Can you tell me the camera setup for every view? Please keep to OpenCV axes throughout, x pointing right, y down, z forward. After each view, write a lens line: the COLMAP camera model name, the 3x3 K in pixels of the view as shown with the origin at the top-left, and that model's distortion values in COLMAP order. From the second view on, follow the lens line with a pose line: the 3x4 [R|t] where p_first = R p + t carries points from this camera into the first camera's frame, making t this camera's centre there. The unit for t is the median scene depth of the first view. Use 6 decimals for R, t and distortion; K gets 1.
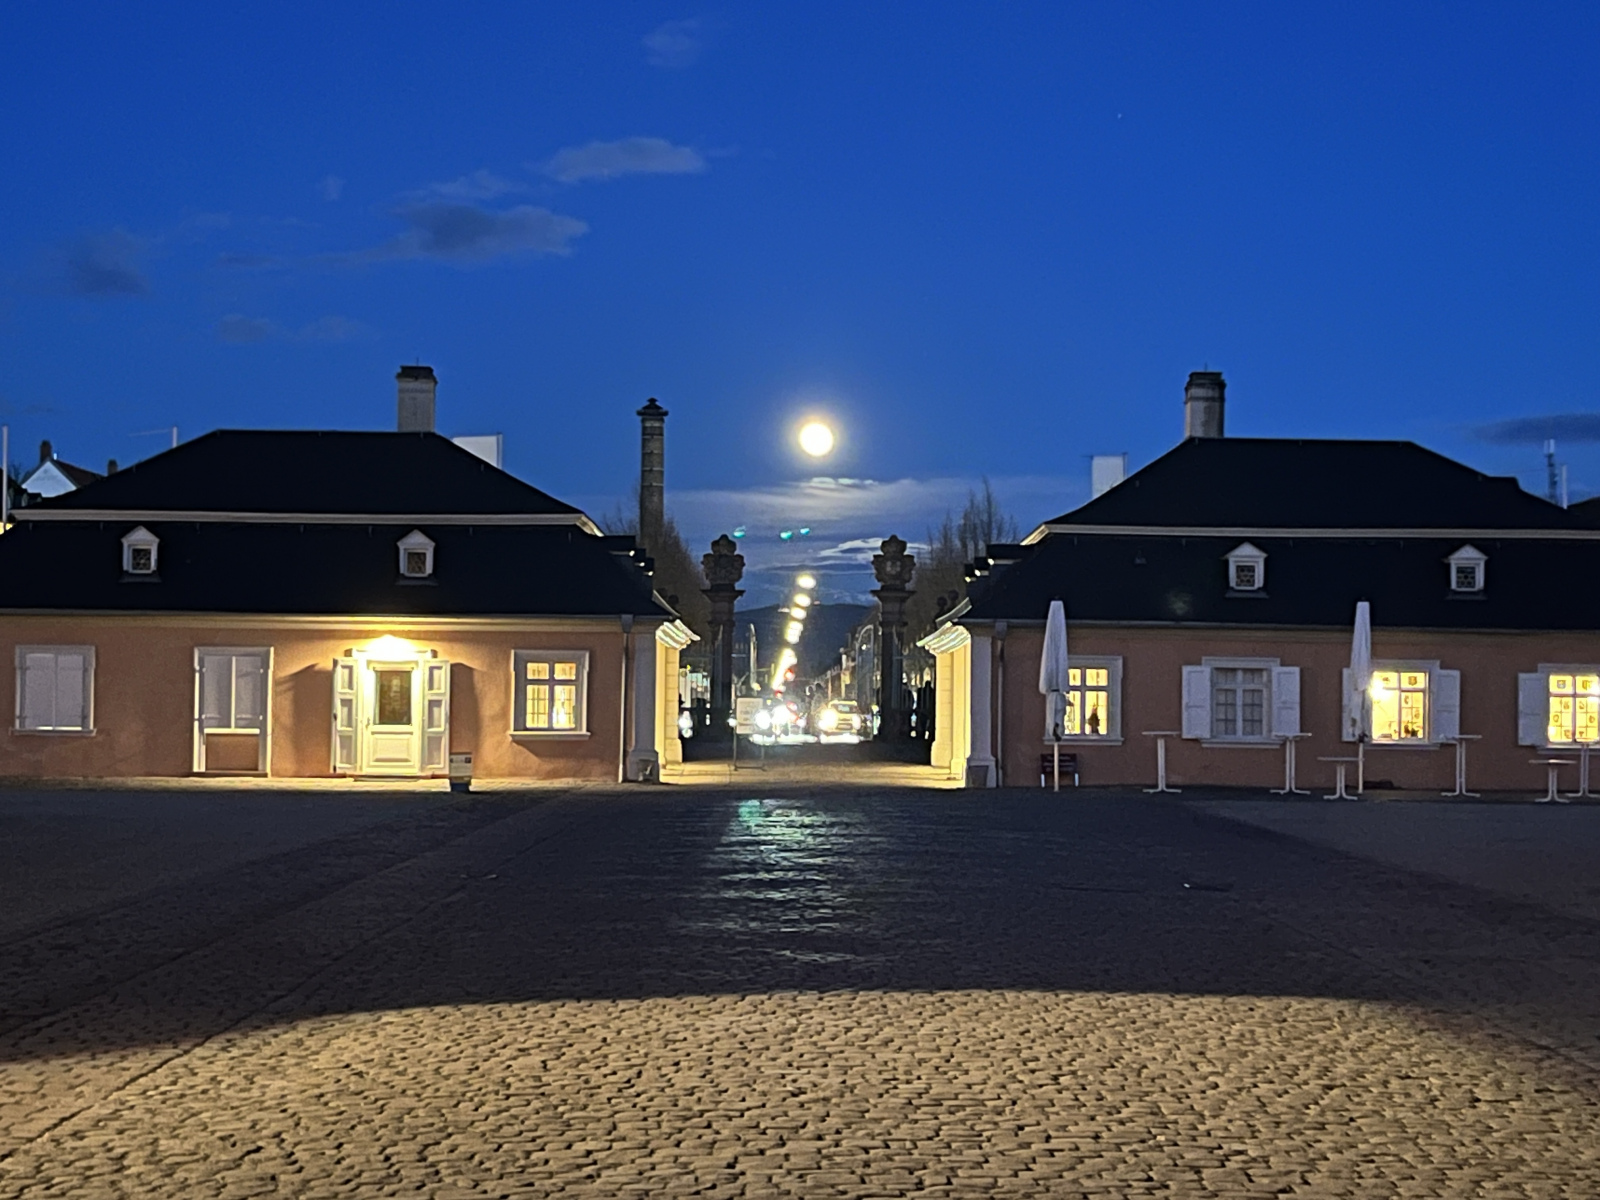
lens RADIAL K [[2805.9, 0, 800.9], [0, 2805.9, 598.6], [0, 0, 1]] dist [0.126871, 0.000000]
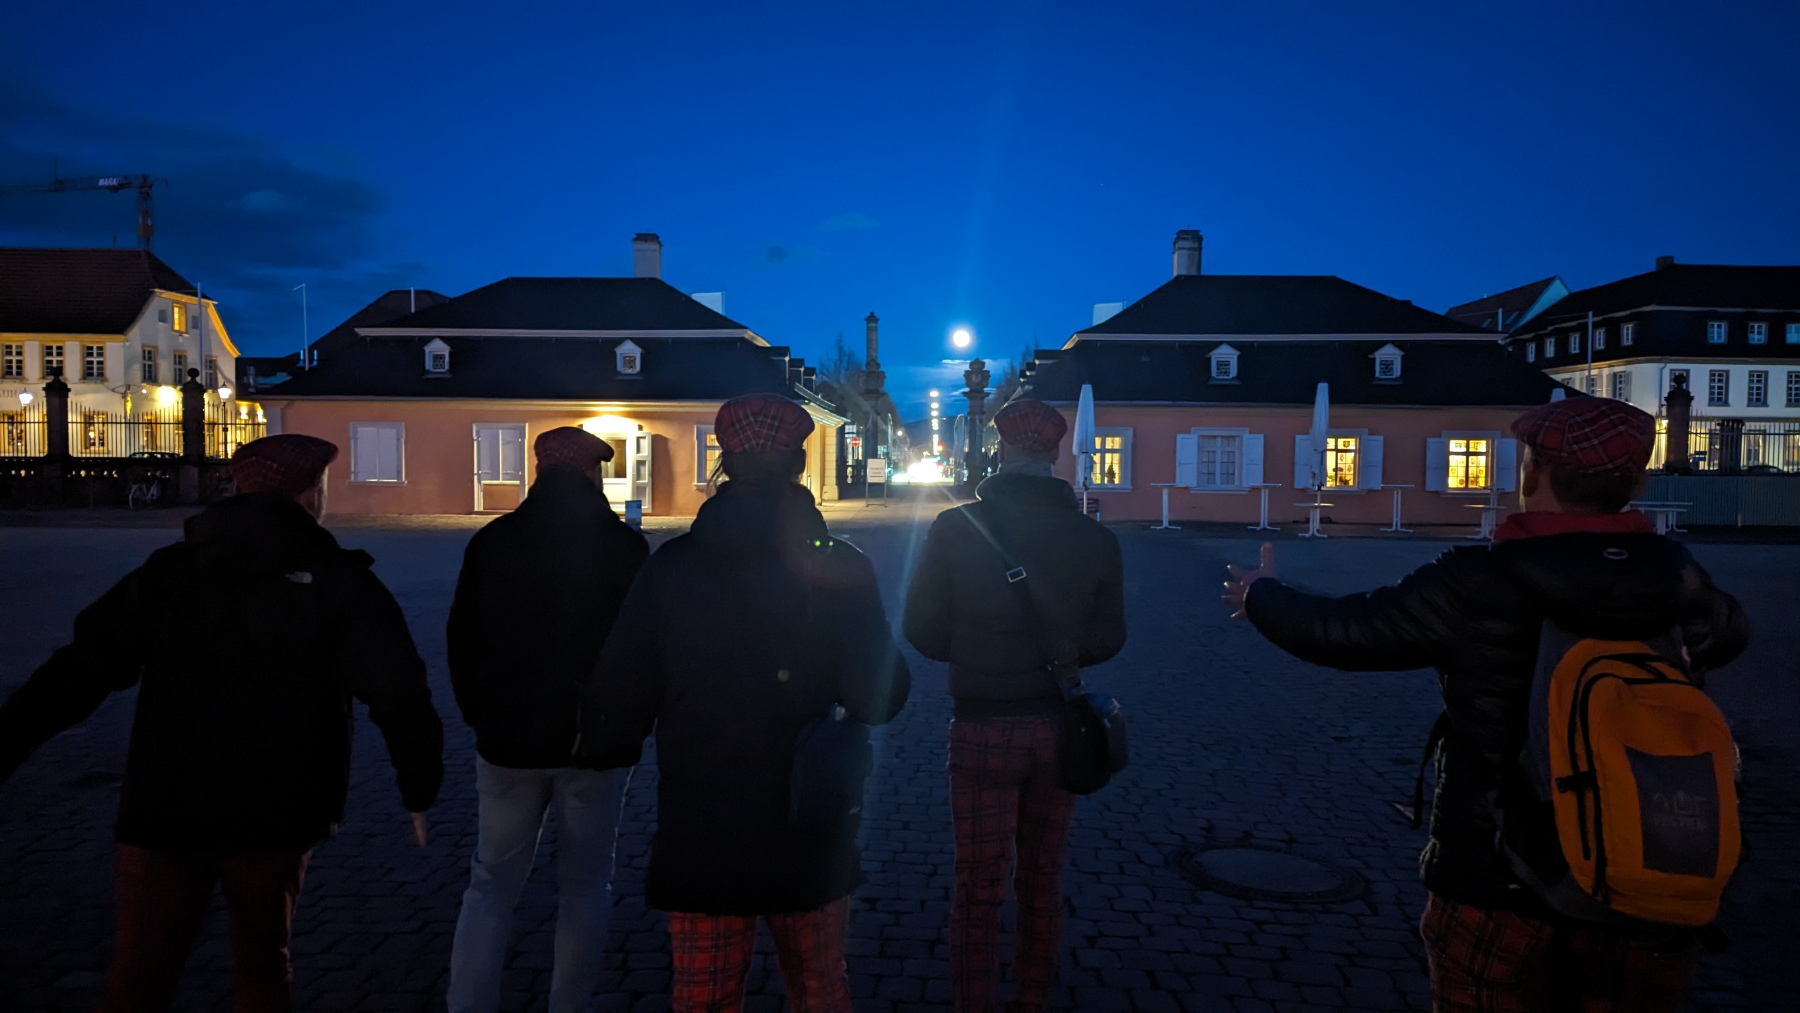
lens RADIAL K [[1244.0, 0, 895.6], [0, 1244.0, 510.6], [0, 0, 1]] dist [0.071738, 0.000349]
pose [[0.998992, -0.000941, -0.044871, 0.025301], [0.004426, 0.996971, 0.077646, 0.012958], [0.044662, -0.077766, 0.995971, 0.378621]]
